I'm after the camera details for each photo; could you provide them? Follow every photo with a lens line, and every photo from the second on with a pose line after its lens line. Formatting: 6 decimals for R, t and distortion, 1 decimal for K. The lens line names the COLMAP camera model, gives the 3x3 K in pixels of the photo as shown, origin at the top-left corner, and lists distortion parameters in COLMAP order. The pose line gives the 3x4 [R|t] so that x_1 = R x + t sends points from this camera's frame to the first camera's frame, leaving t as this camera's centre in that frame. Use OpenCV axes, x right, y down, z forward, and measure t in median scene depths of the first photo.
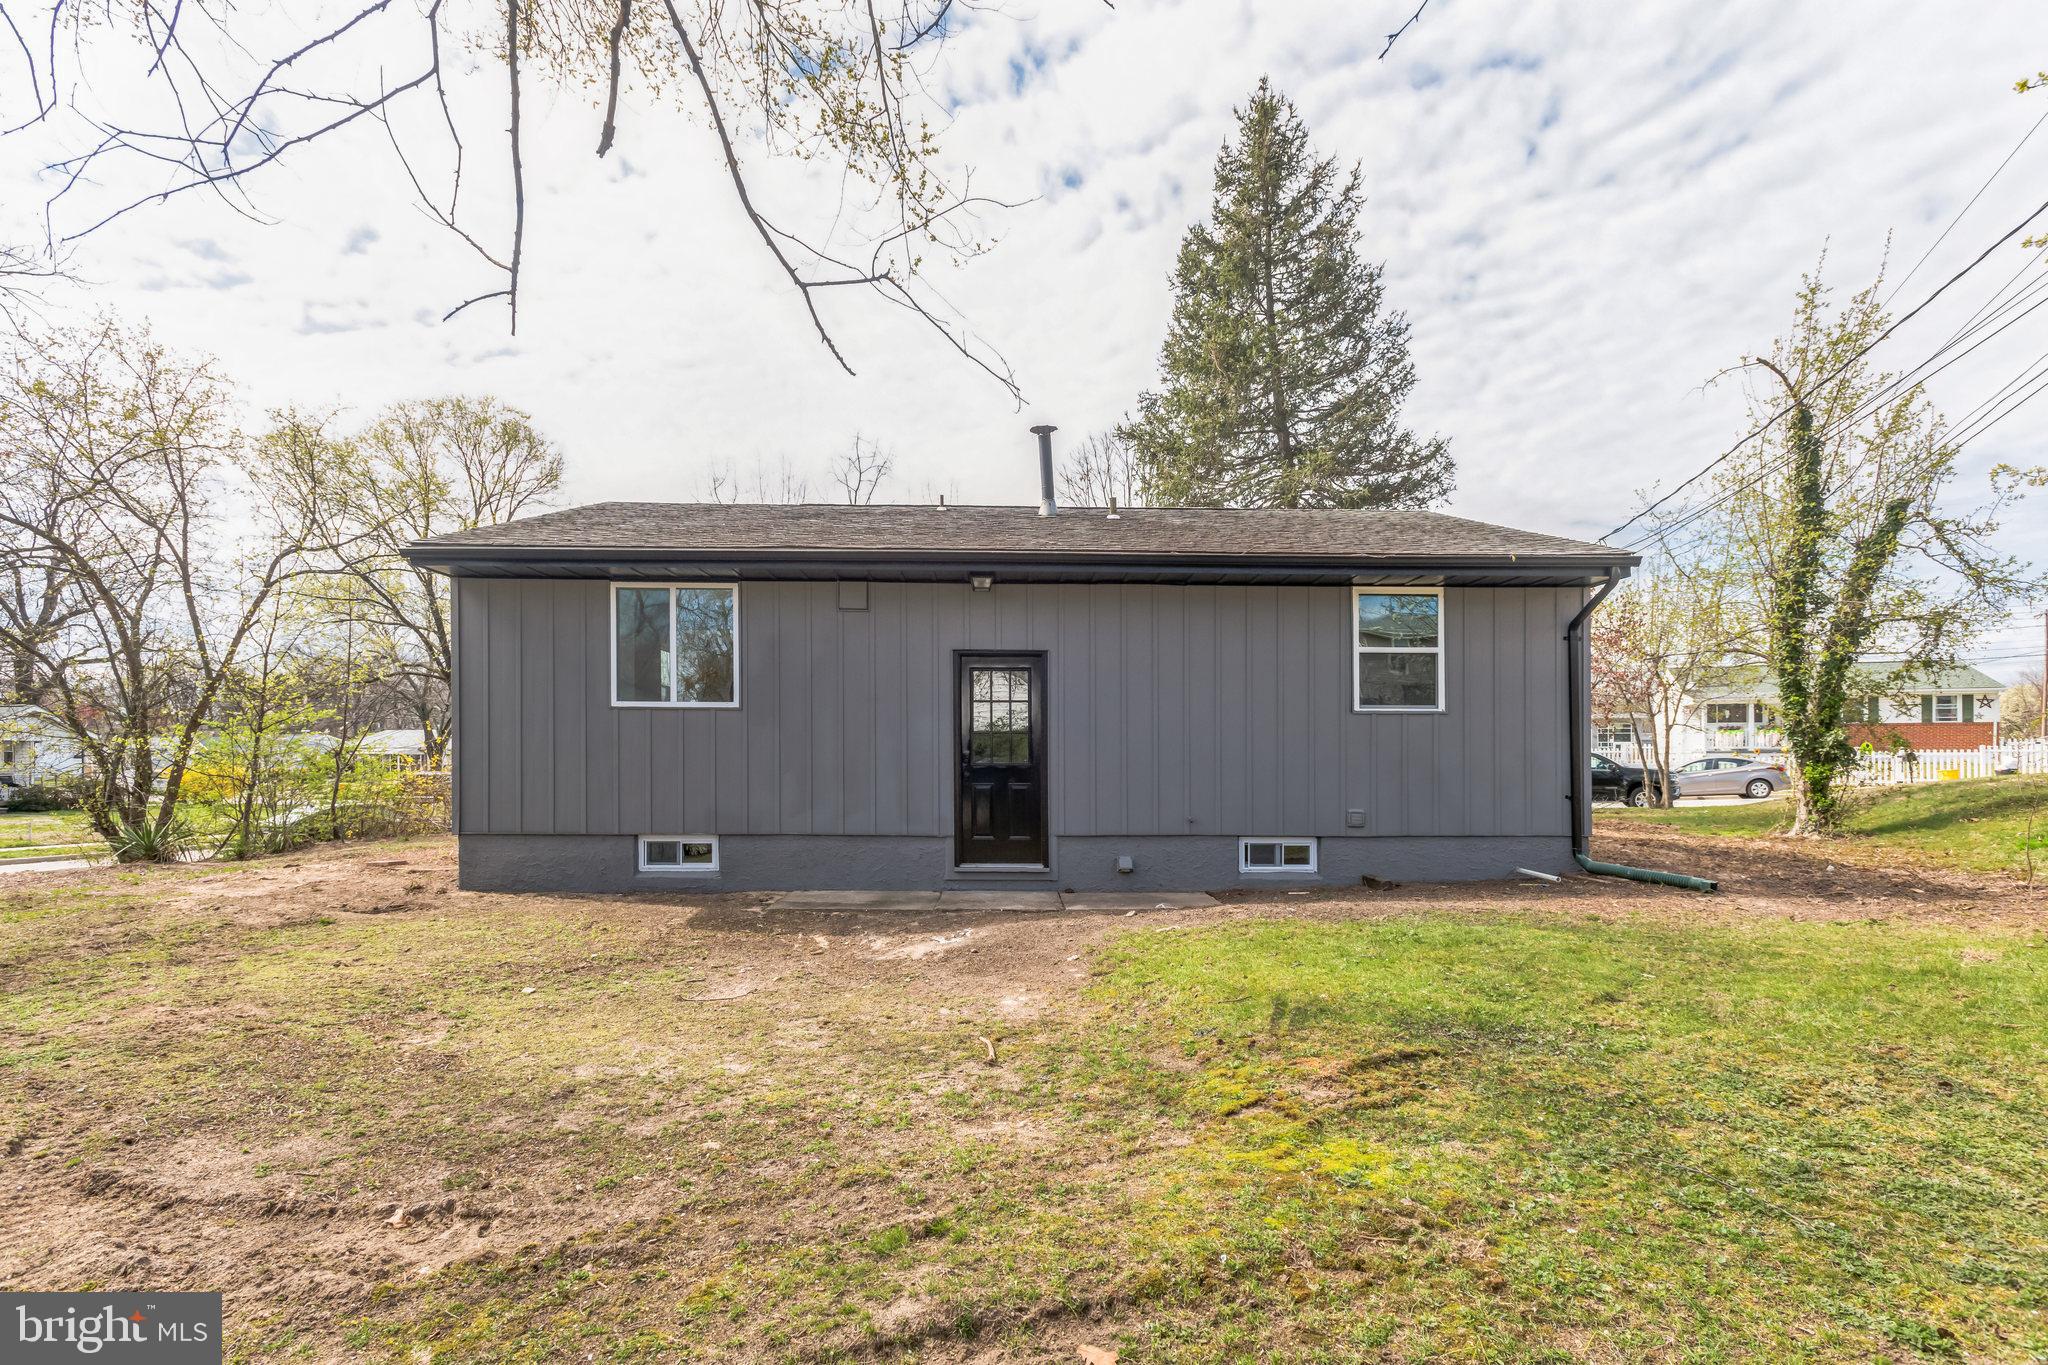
lens RADIAL K [[960.4, 0, 1033.4], [0, 960.4, 687.0], [0, 0, 1]] dist [0.016735, -0.006938]
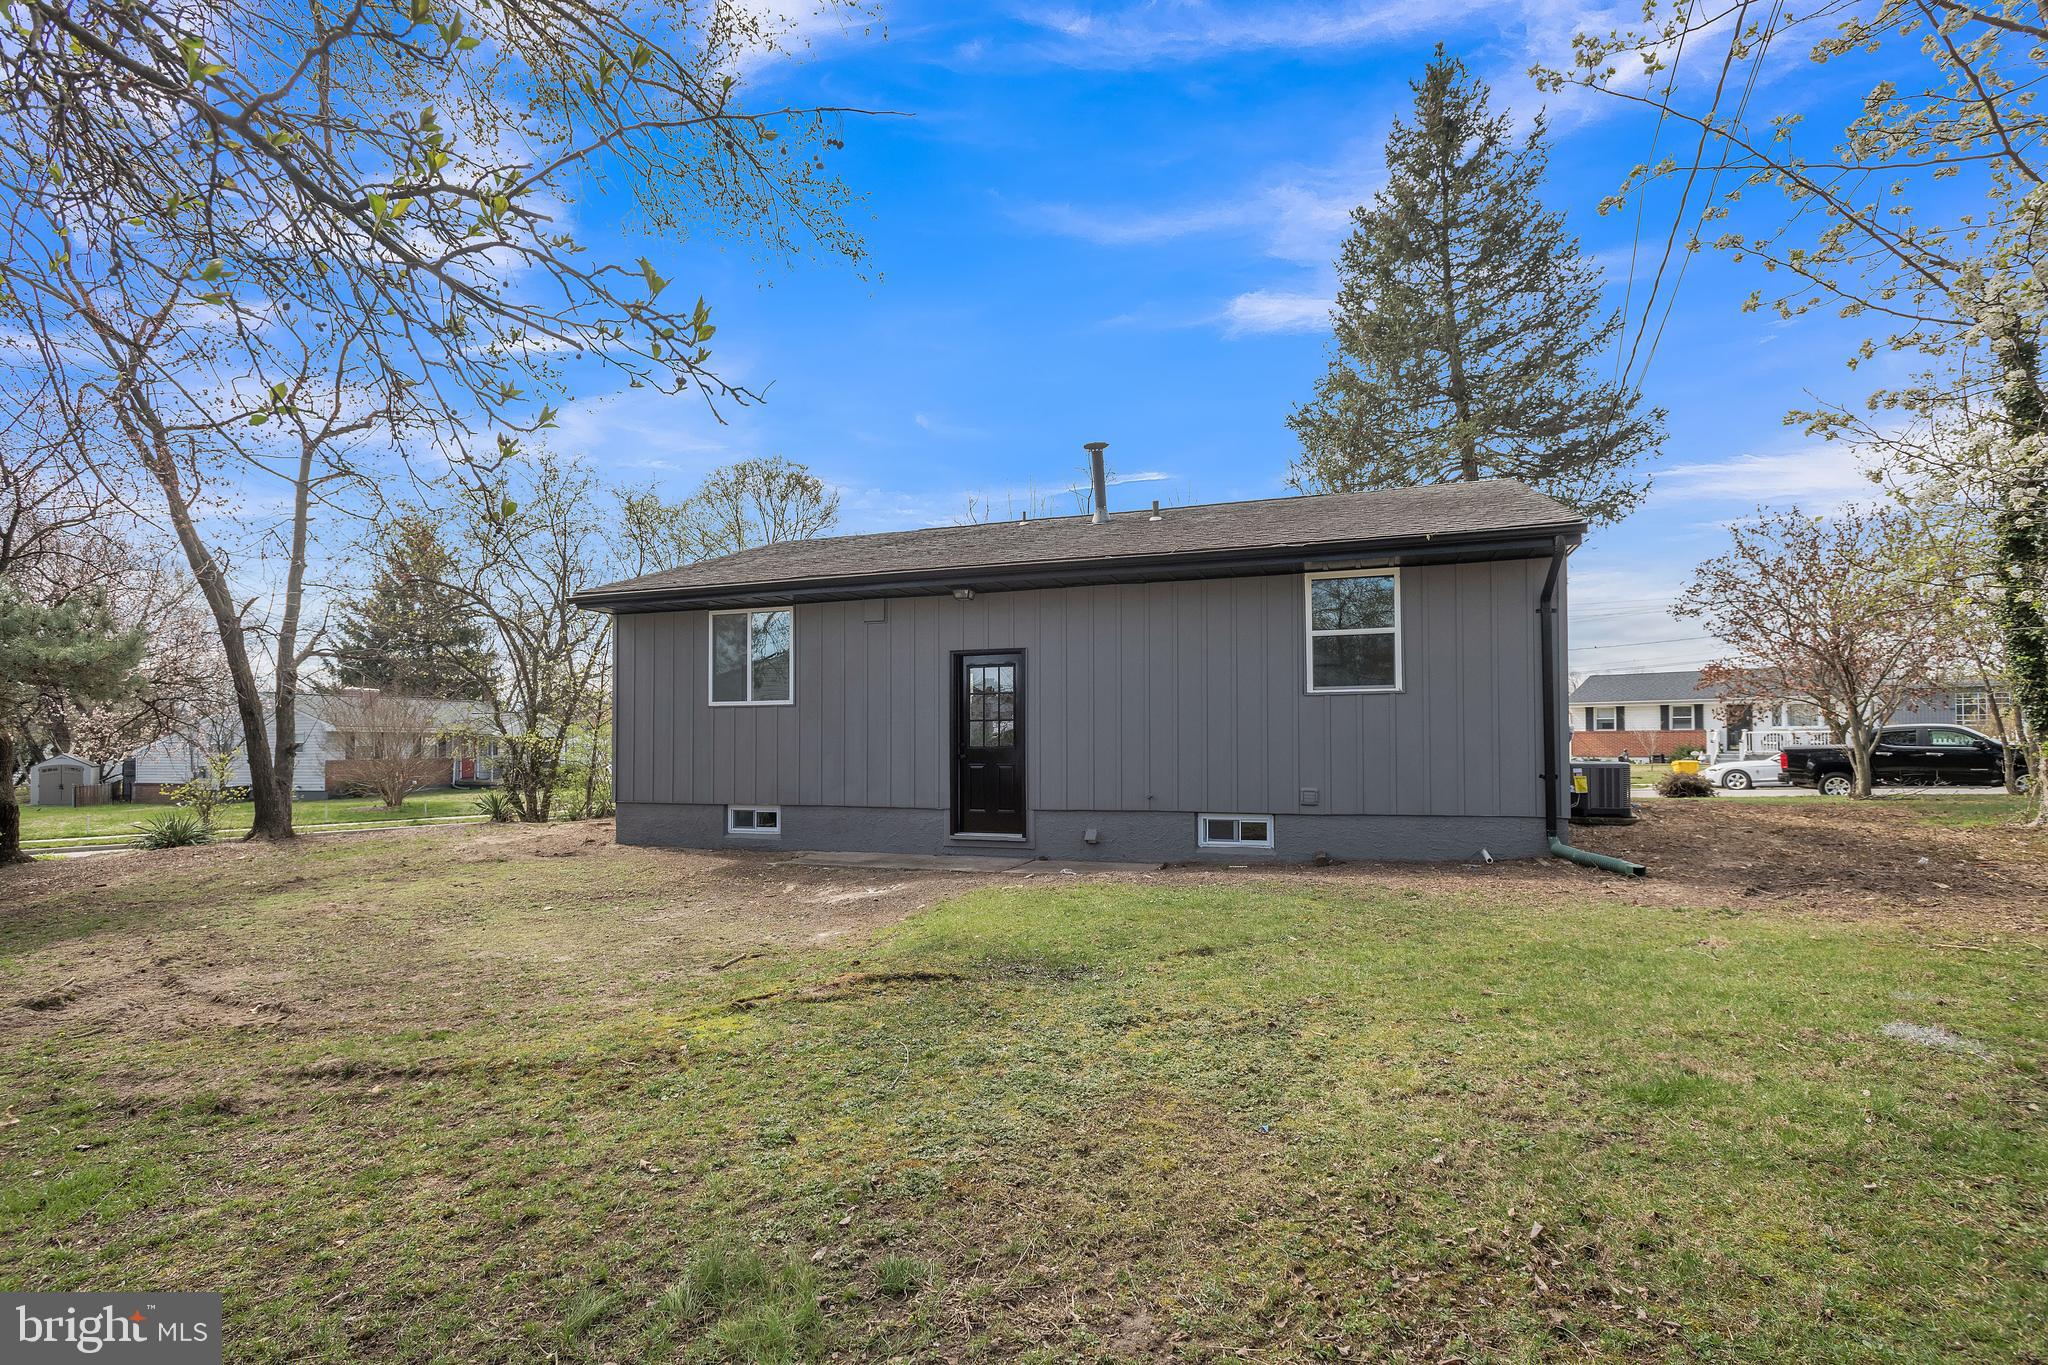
lens RADIAL K [[925.0, 0, 1025.5], [0, 925.0, 645.1], [0, 0, 1]] dist [-0.000430, -0.000166]
pose [[0.941215, -0.046223, -0.334630, 0.388594], [0.035907, 0.998672, -0.036950, -0.000587], [0.335894, 0.022763, 0.941625, -0.043566]]
